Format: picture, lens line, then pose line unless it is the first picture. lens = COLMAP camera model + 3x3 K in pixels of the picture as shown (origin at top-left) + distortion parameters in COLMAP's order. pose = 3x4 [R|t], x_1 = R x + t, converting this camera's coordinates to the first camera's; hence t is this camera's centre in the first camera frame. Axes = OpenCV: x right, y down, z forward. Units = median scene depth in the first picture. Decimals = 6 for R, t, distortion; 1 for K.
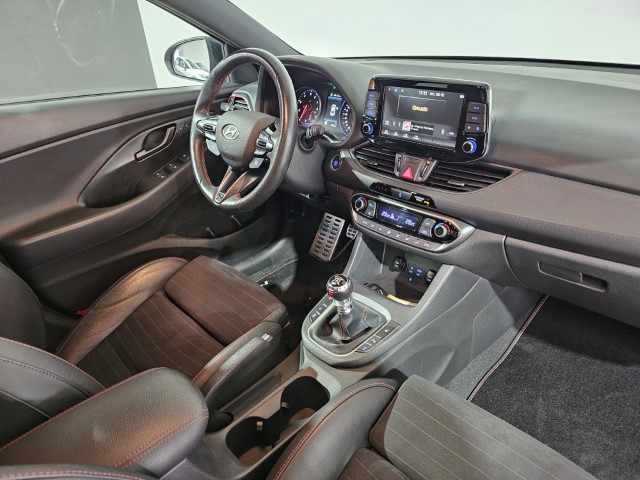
lens RADIAL K [[441.3, 0, 316.9], [0, 441.3, 236.4], [0, 0, 1]] dist [0.065740, -0.053014]
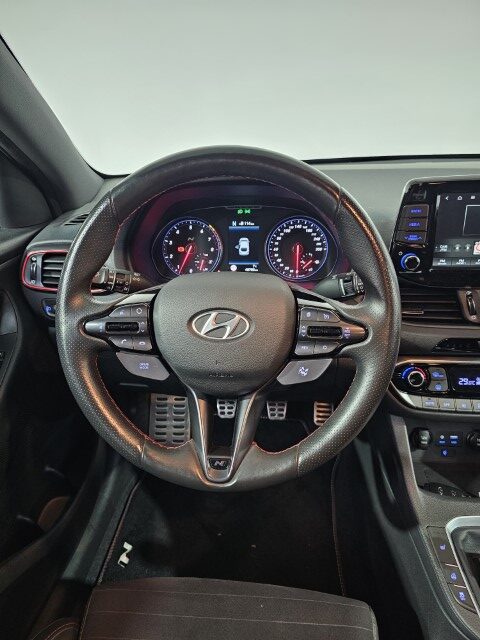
lens RADIAL K [[441.3, 0, 235.8], [0, 441.3, 324.6], [0, 0, 1]] dist [0.065740, -0.053014]
pose [[0.753072, -0.263984, 0.602657, -0.513572], [0.302948, 0.952227, 0.038547, -0.278256], [-0.584043, 0.153545, 0.797069, 0.702627]]
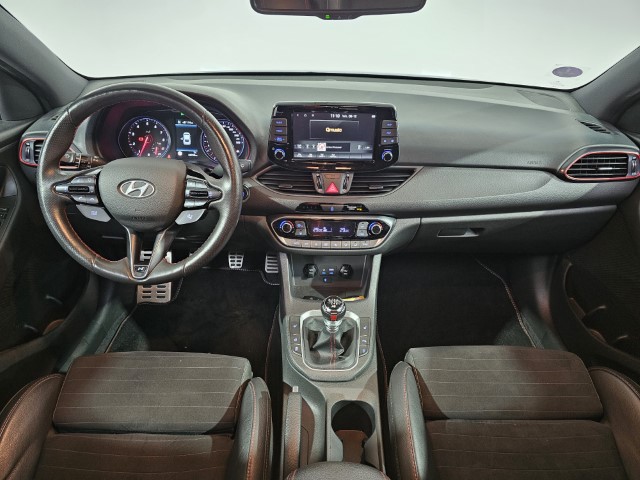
lens RADIAL K [[441.3, 0, 321.5], [0, 441.3, 238.8], [0, 0, 1]] dist [0.065740, -0.053014]
pose [[0.689307, -0.303913, 0.657642, -0.583578], [0.285481, 0.948253, 0.138985, -0.186774], [-0.665850, 0.091942, 0.740399, 0.219837]]
